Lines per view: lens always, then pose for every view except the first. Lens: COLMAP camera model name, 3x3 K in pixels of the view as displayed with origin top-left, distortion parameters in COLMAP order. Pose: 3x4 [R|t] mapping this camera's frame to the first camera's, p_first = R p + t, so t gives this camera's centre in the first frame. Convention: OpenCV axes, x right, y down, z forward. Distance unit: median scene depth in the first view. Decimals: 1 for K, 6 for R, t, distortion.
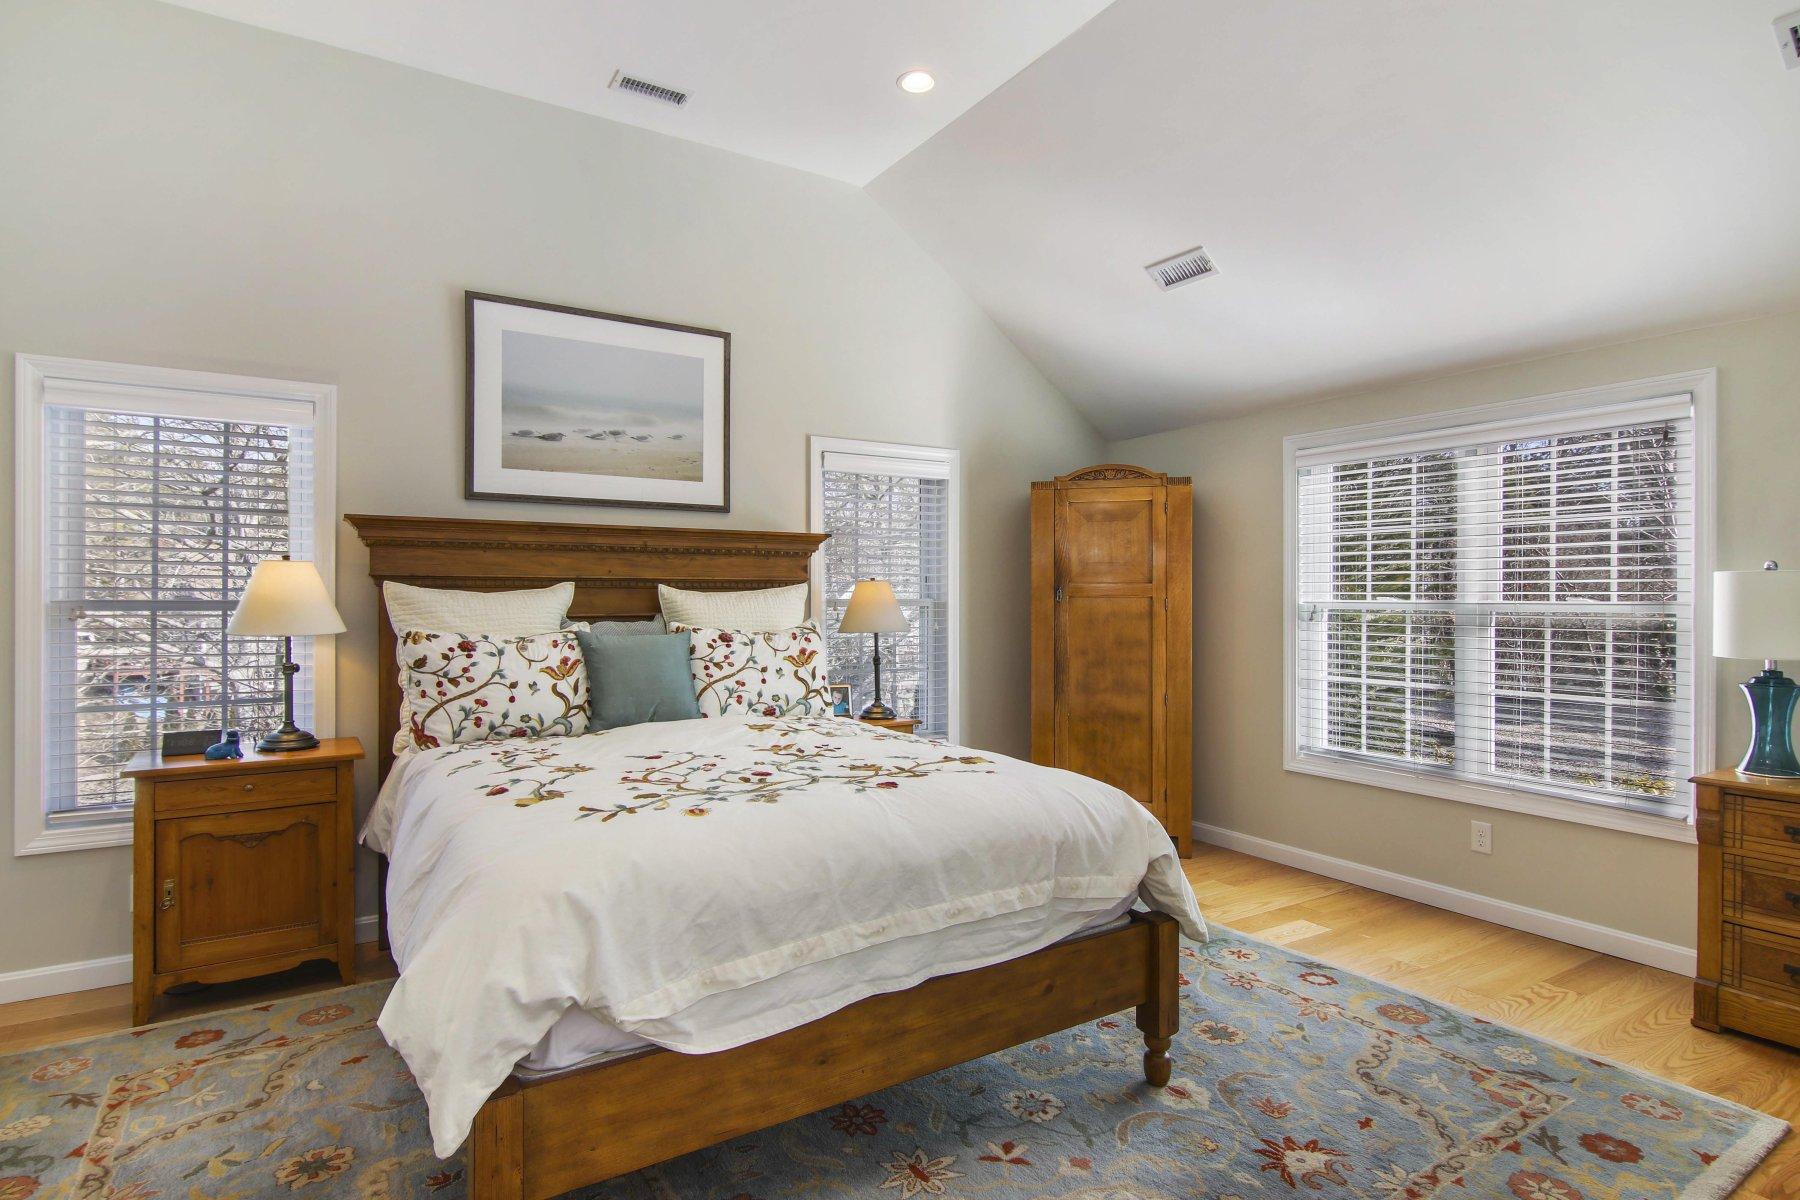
lens RADIAL K [[931.2, 0, 898.9], [0, 931.2, 589.0], [0, 0, 1]] dist [-0.000066, -0.000458]
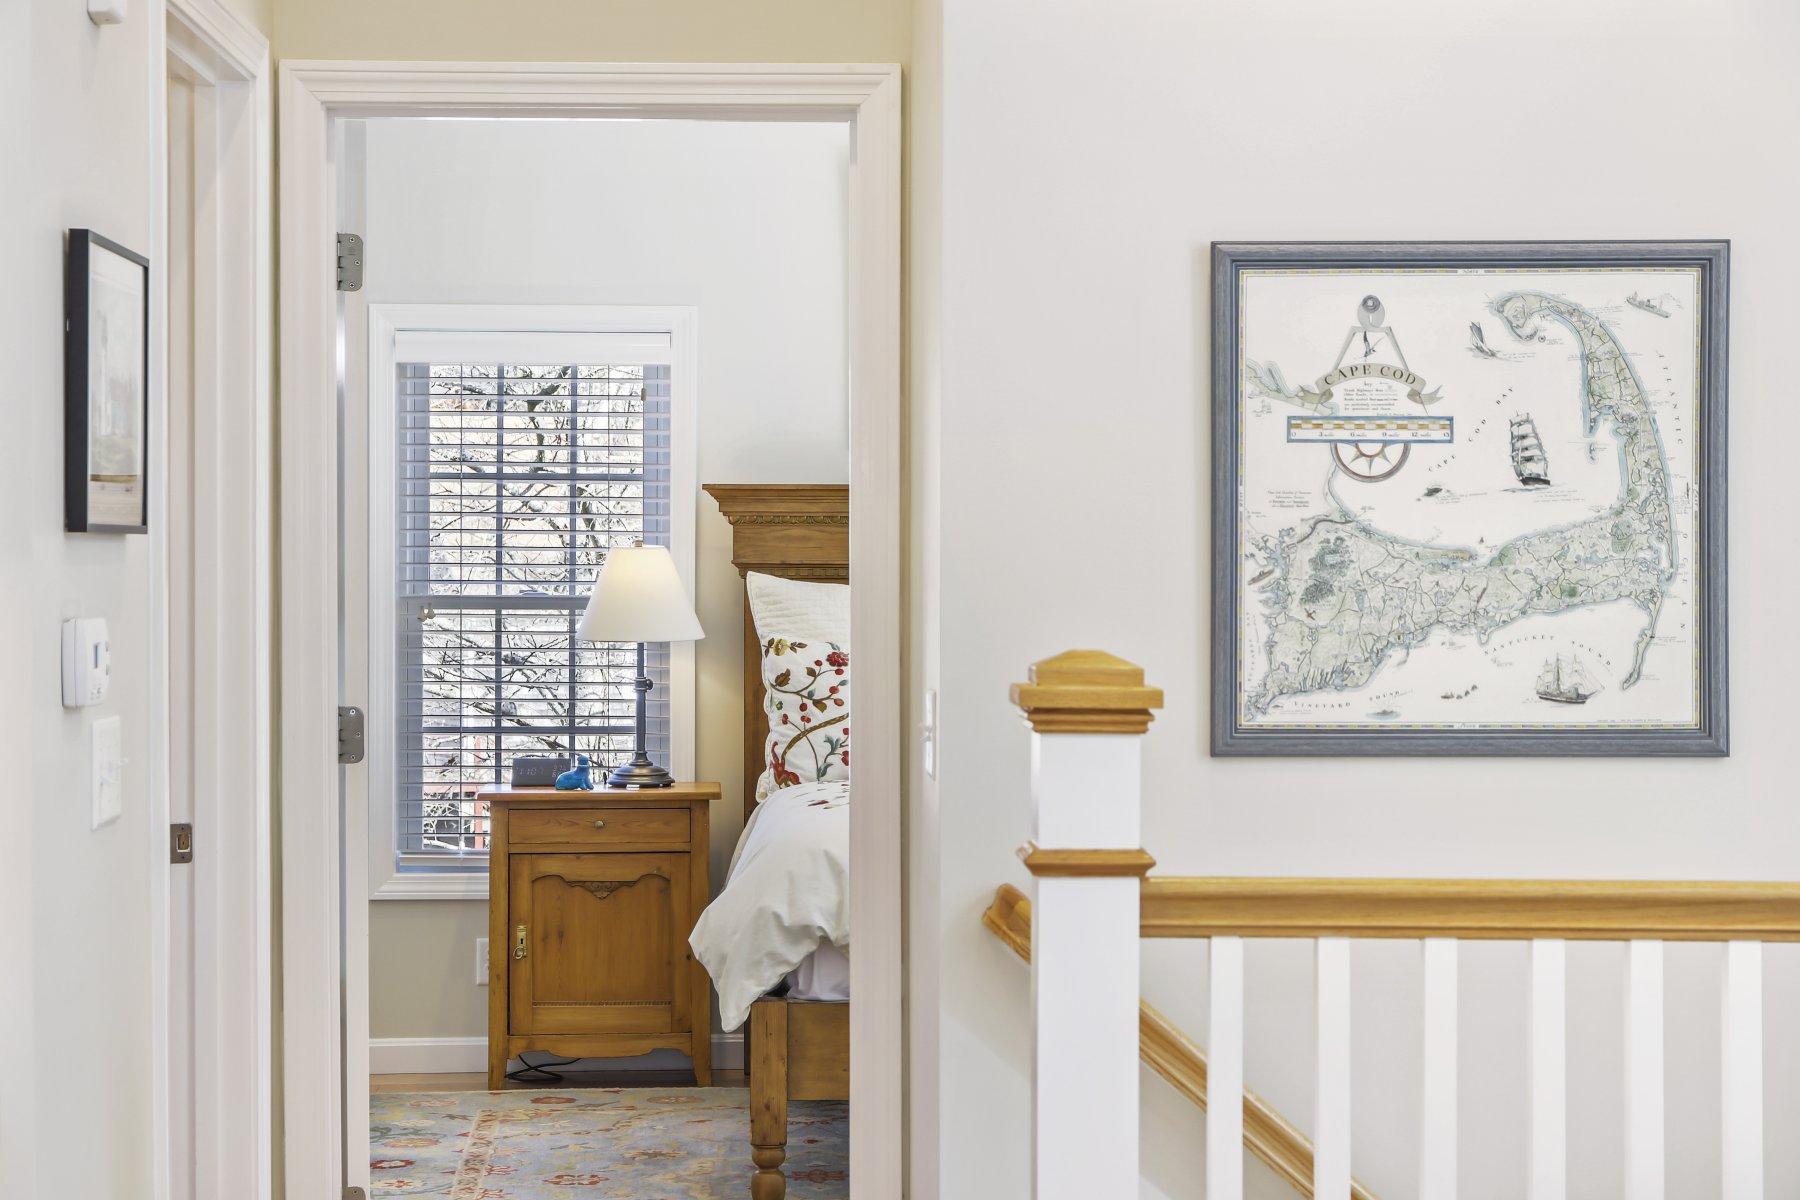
lens RADIAL K [[3712.3, 0, 900.0], [0, 3712.3, 600.0], [0, 0, 1]] dist [0.086709, 0.154436]
pose [[0.865838, 0.005969, -0.500289, 1.109276], [0.001900, 0.999882, 0.015217, -0.032812], [0.500321, -0.014126, 0.865725, -1.613490]]
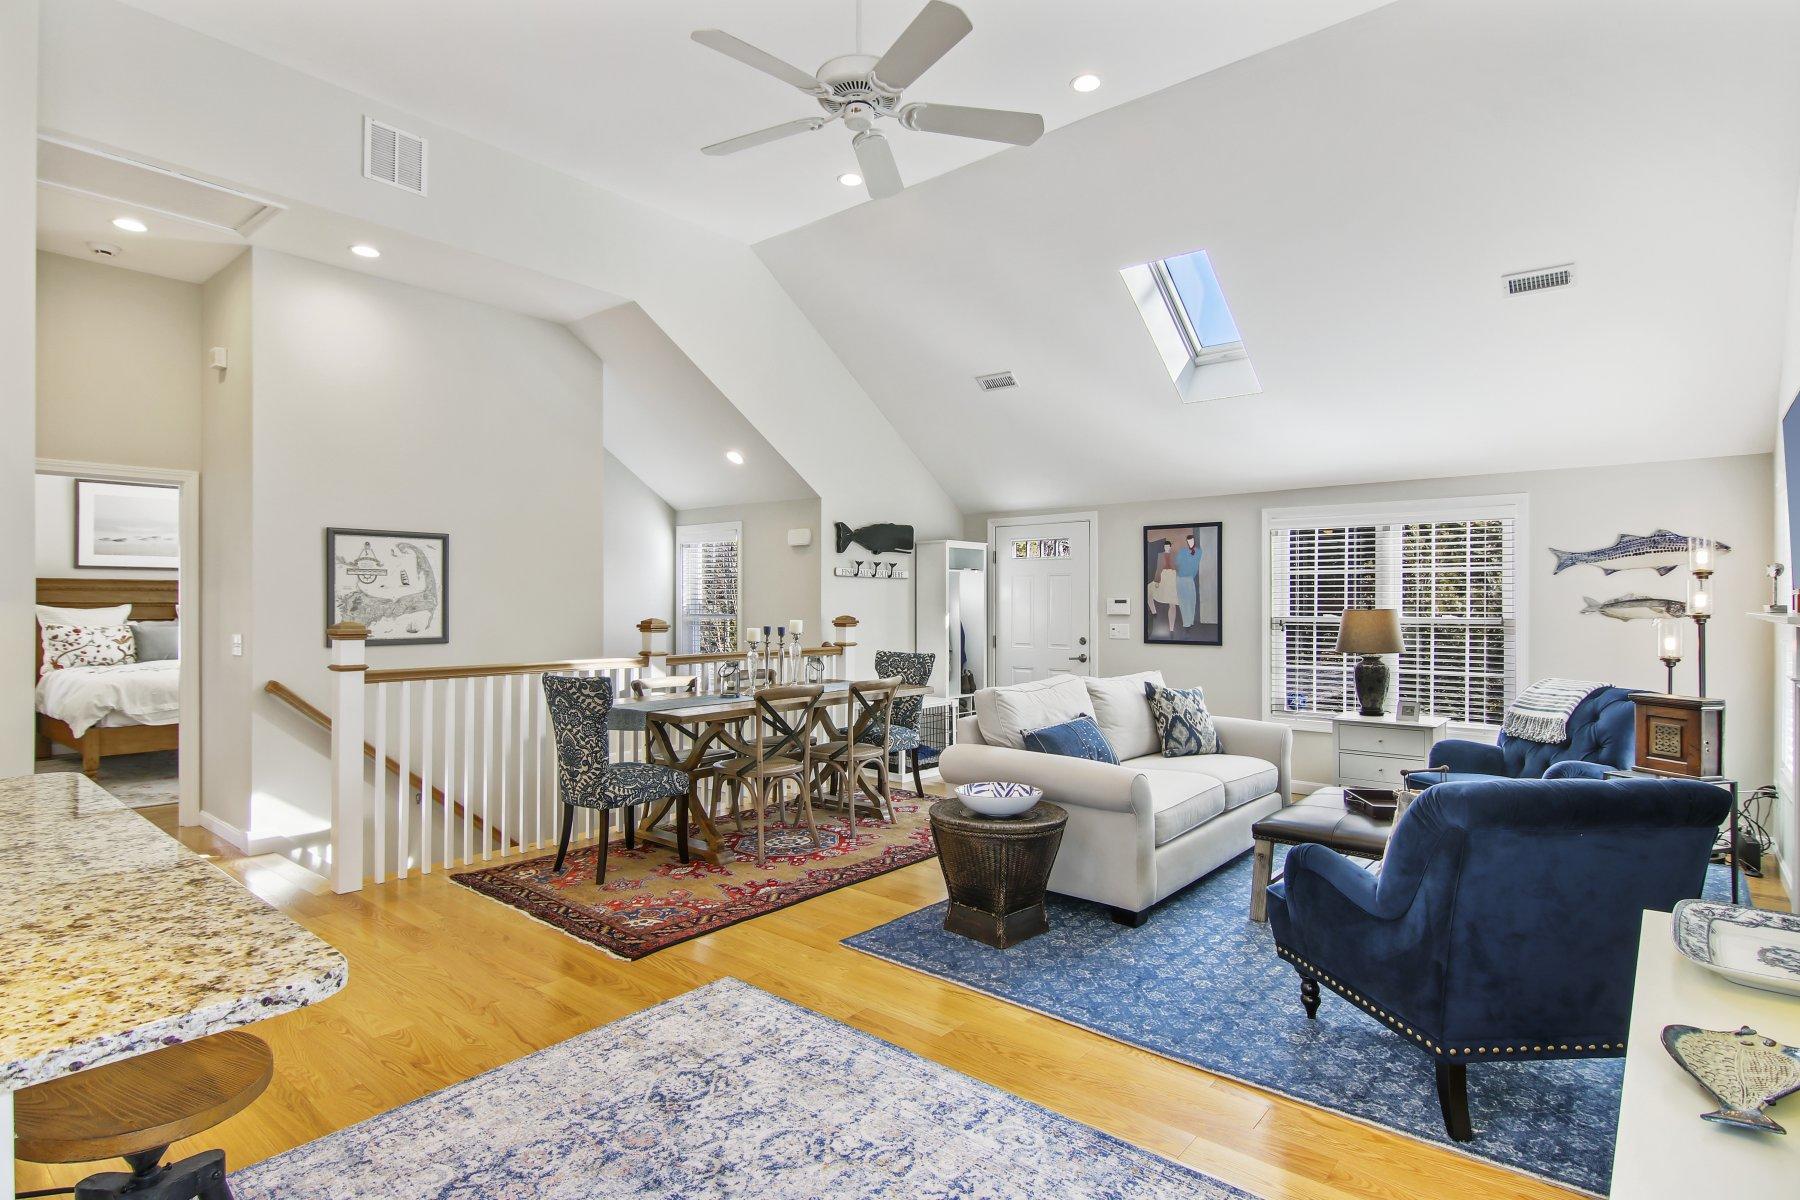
lens RADIAL K [[924.1, 0, 876.8], [0, 924.1, 601.5], [0, 0, 1]] dist [0.000250, -0.000149]
pose [[0.956145, -0.000007, 0.292895, 0.900441], [-0.001727, 0.999982, 0.005664, -0.036959], [-0.292890, -0.005922, 0.956128, -2.086550]]
